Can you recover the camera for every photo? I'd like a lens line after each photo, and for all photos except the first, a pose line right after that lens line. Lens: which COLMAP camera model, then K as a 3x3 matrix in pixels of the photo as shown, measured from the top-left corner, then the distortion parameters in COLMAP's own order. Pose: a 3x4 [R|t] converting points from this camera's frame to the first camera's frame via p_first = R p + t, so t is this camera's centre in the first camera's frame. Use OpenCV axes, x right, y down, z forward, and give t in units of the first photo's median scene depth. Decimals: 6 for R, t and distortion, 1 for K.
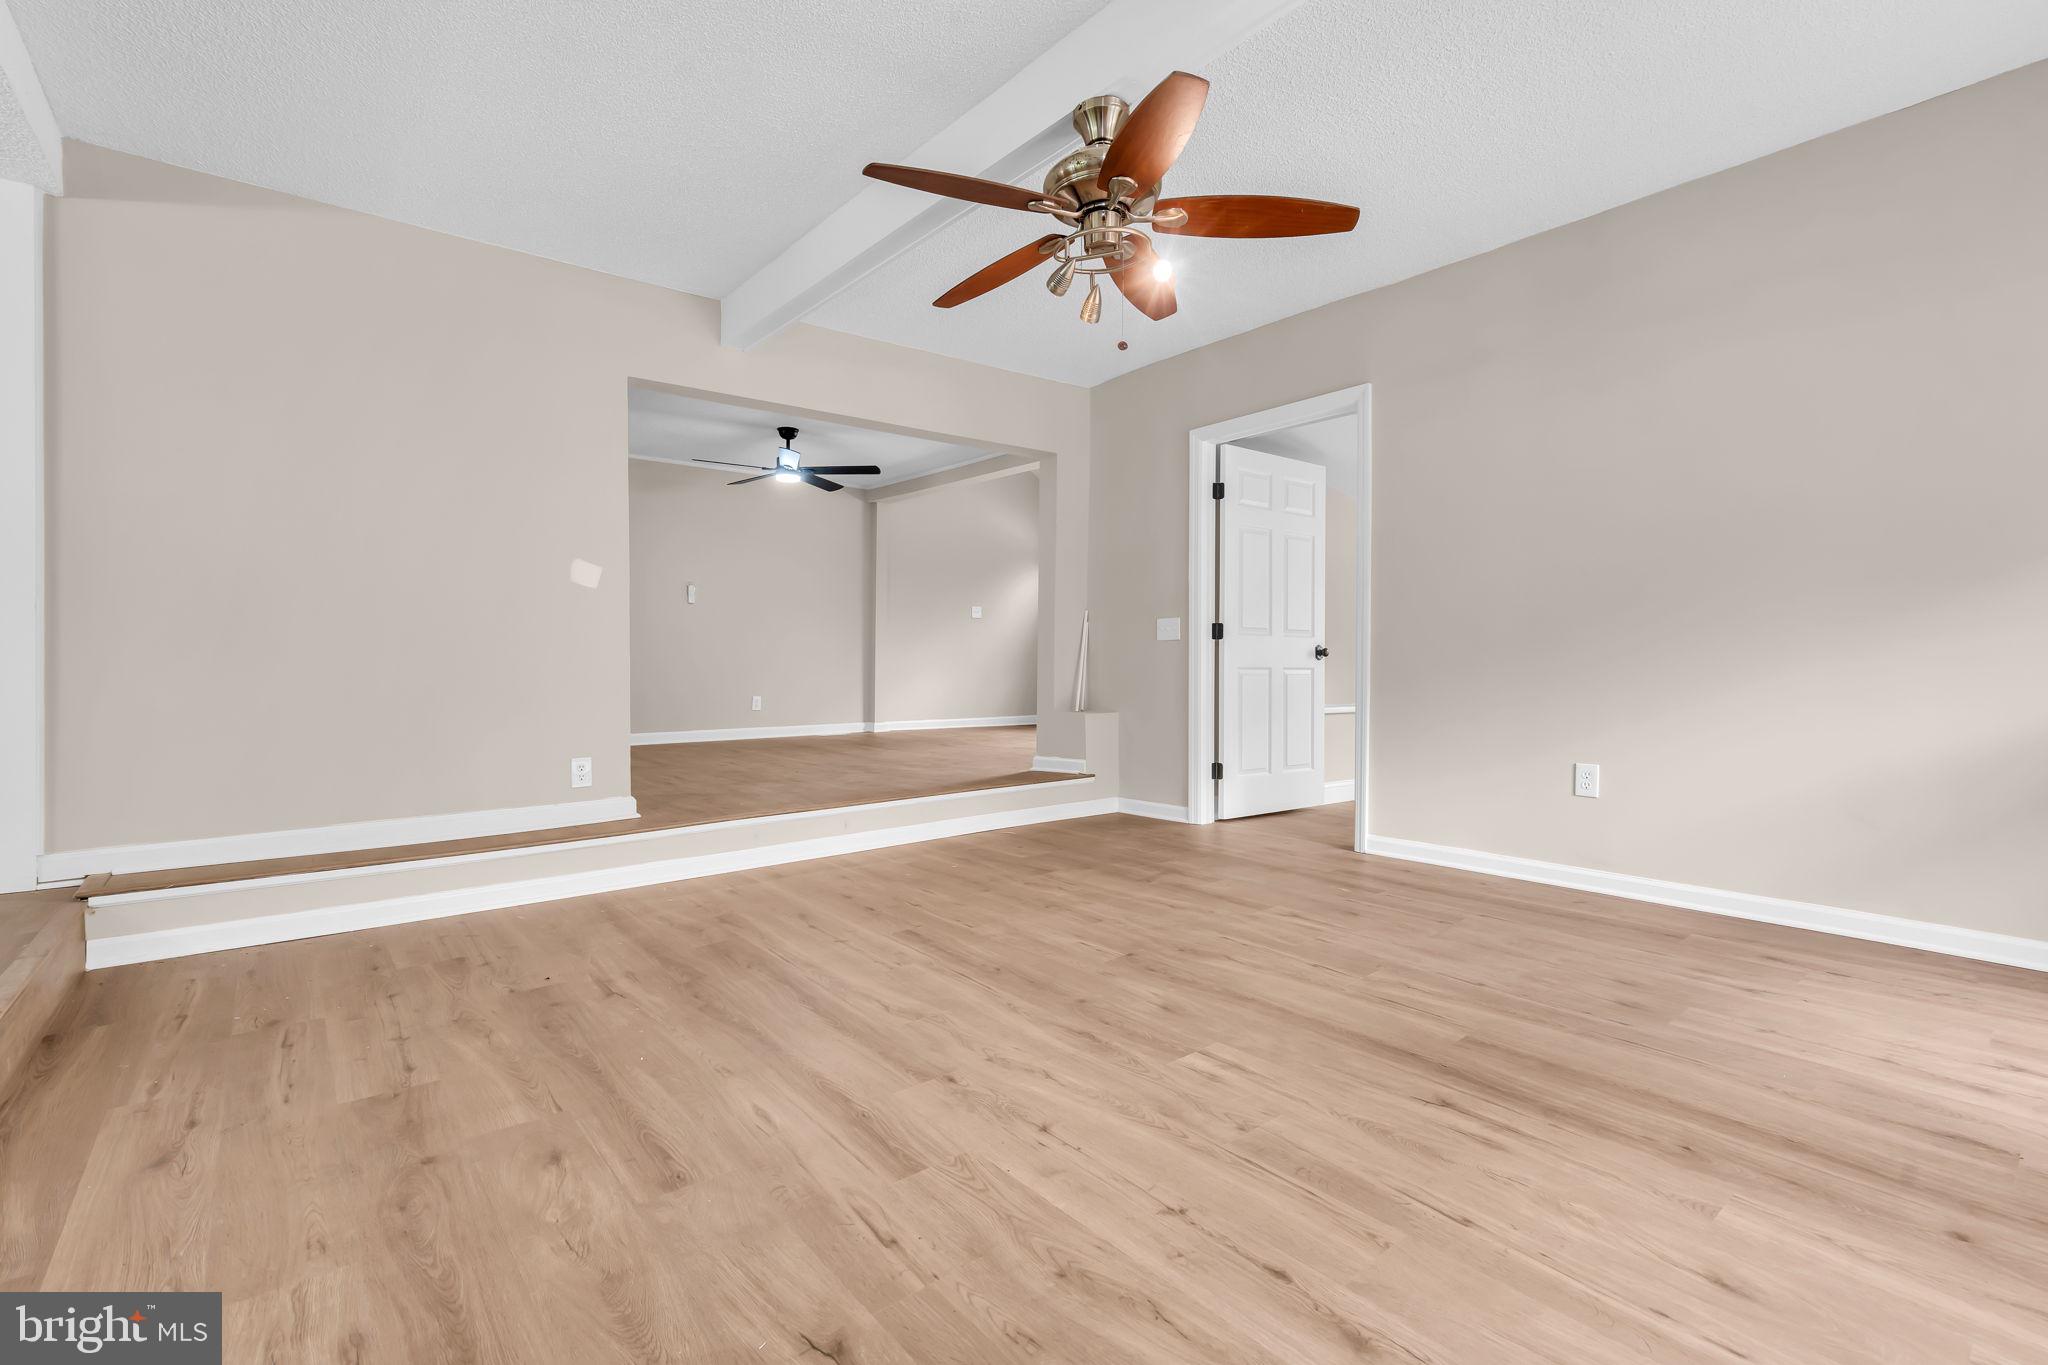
lens RADIAL K [[917.0, 0, 1017.0], [0, 917.0, 682.0], [0, 0, 1]] dist [-0.001370, 0.003556]
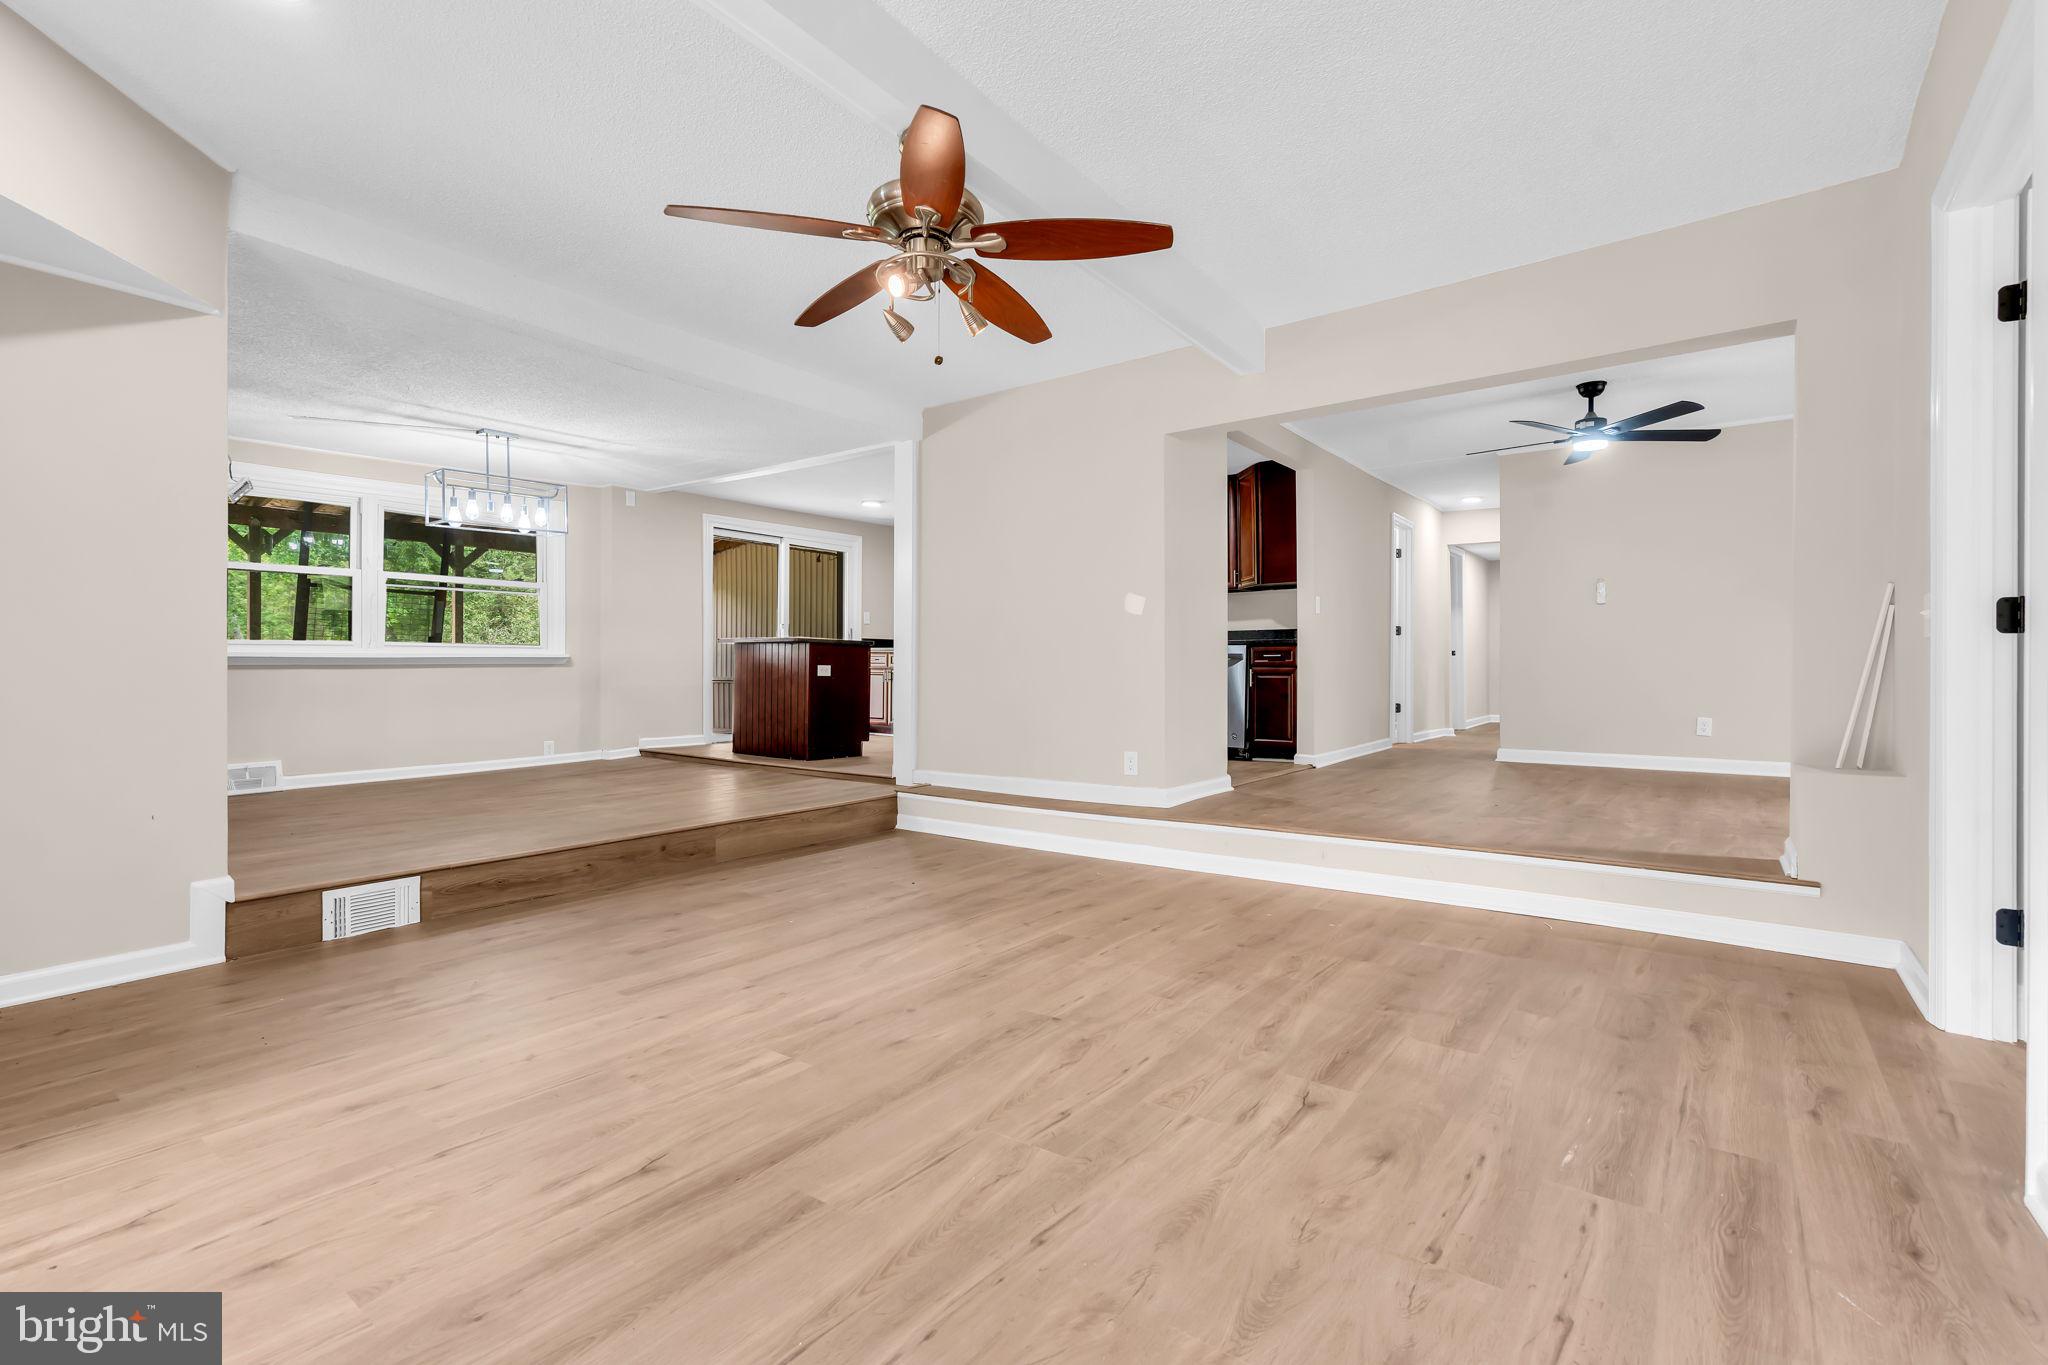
lens RADIAL K [[917.0, 0, 1018.2], [0, 917.0, 670.5], [0, 0, 1]] dist [-0.001370, 0.003556]
pose [[0.233641, 0.002164, -0.972320, 0.922987], [-0.018513, 0.999826, -0.002223, -0.029977], [0.972147, 0.018520, 0.233641, 0.724883]]
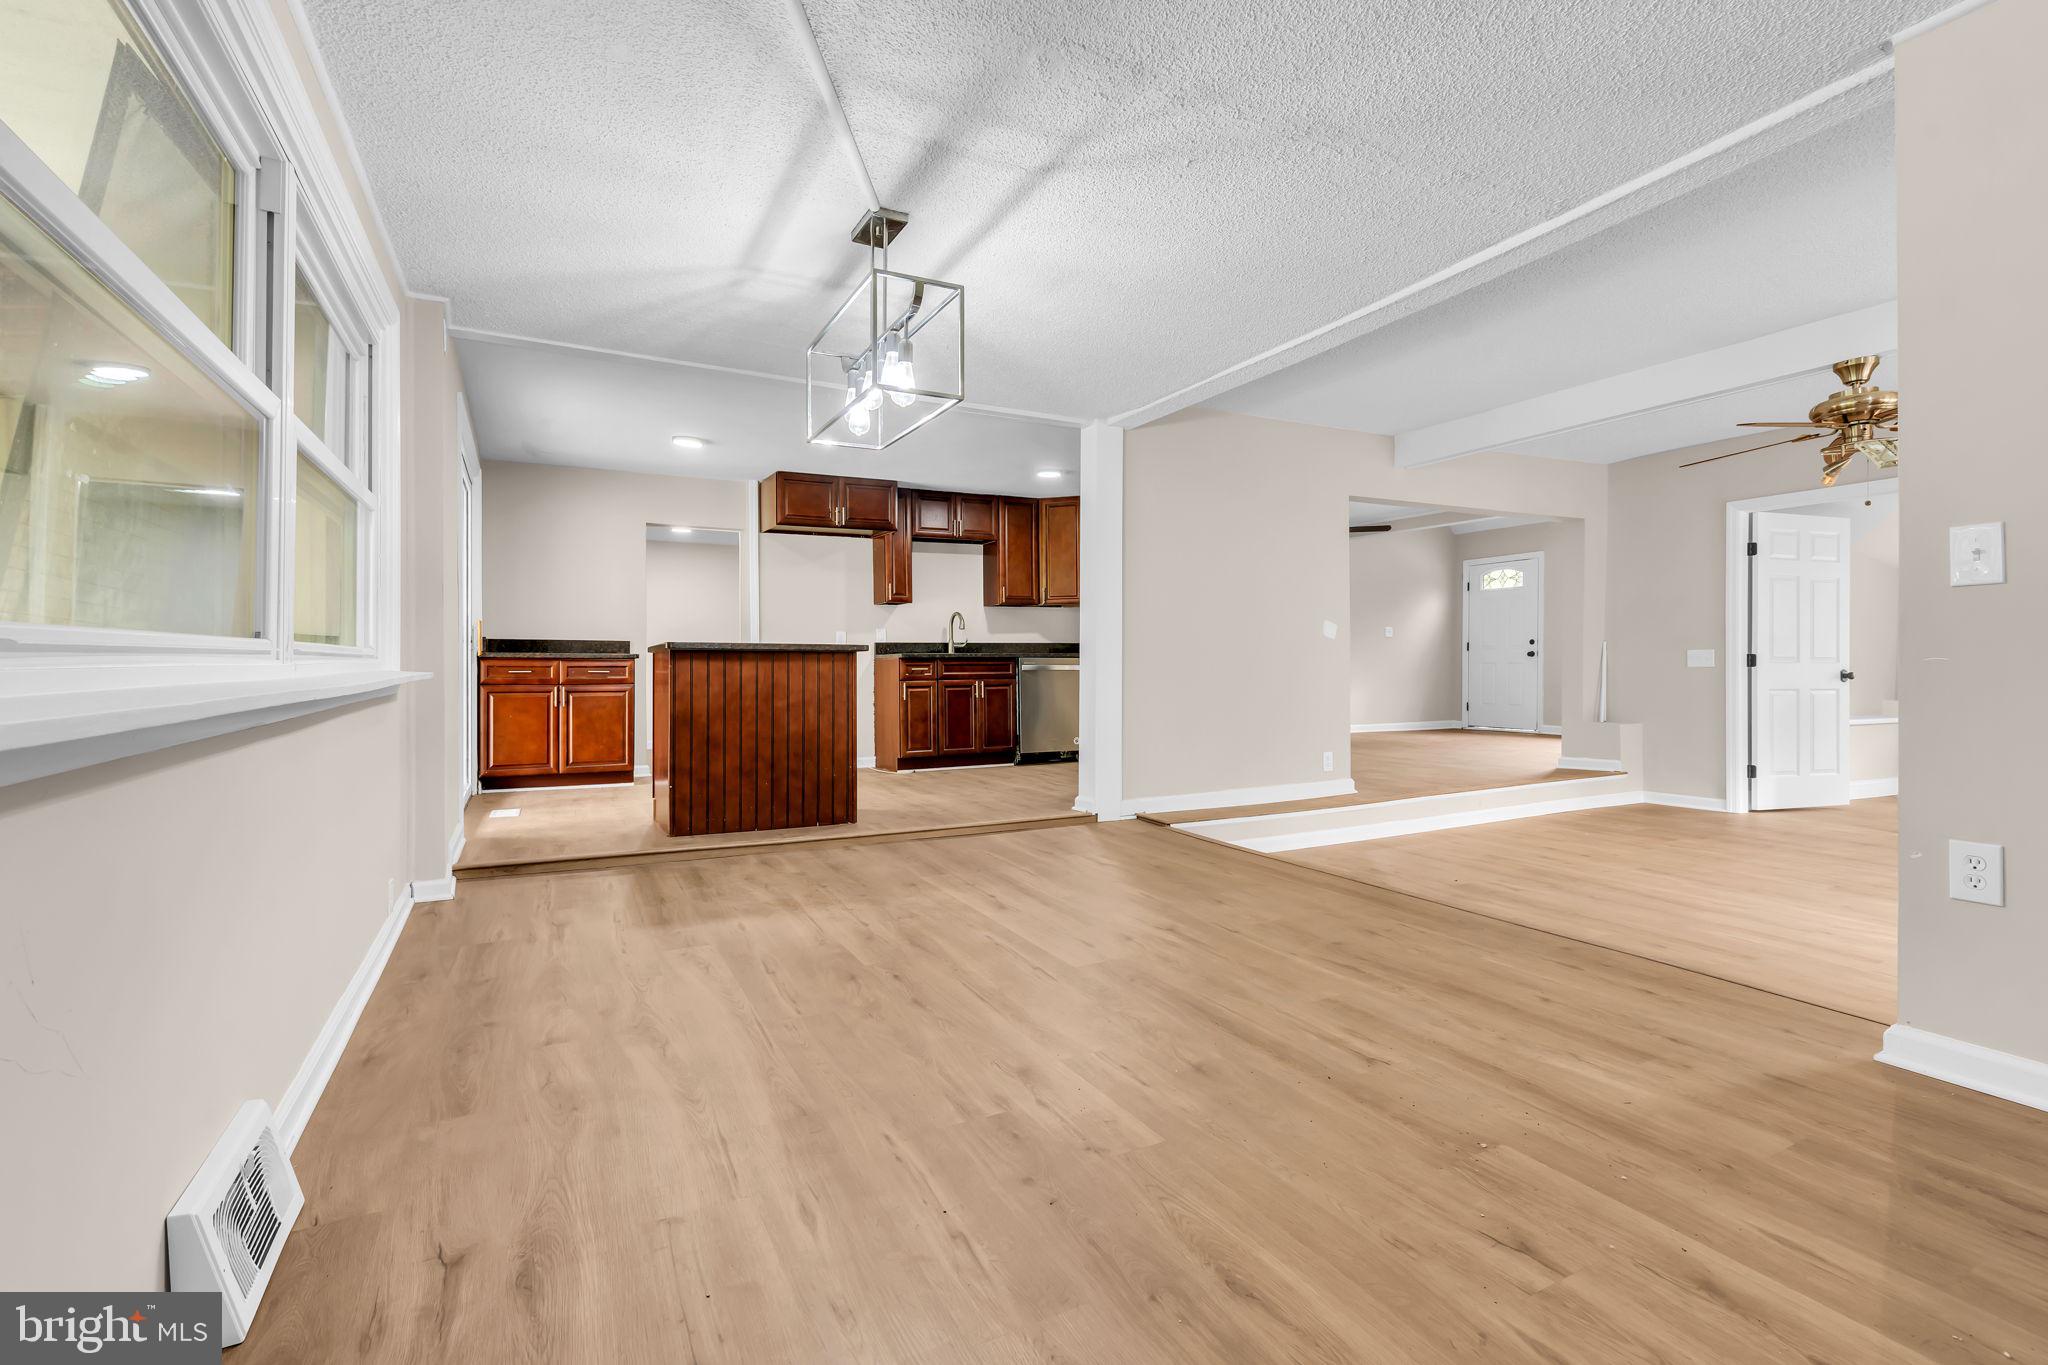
lens RADIAL K [[917.0, 0, 1008.3], [0, 917.0, 669.8], [0, 0, 1]] dist [-0.001370, 0.003556]
pose [[0.975880, -0.002253, -0.218294, -0.857936], [-0.000521, 0.999920, -0.012651, -0.043650], [0.218305, 0.012460, 0.975801, -0.772045]]
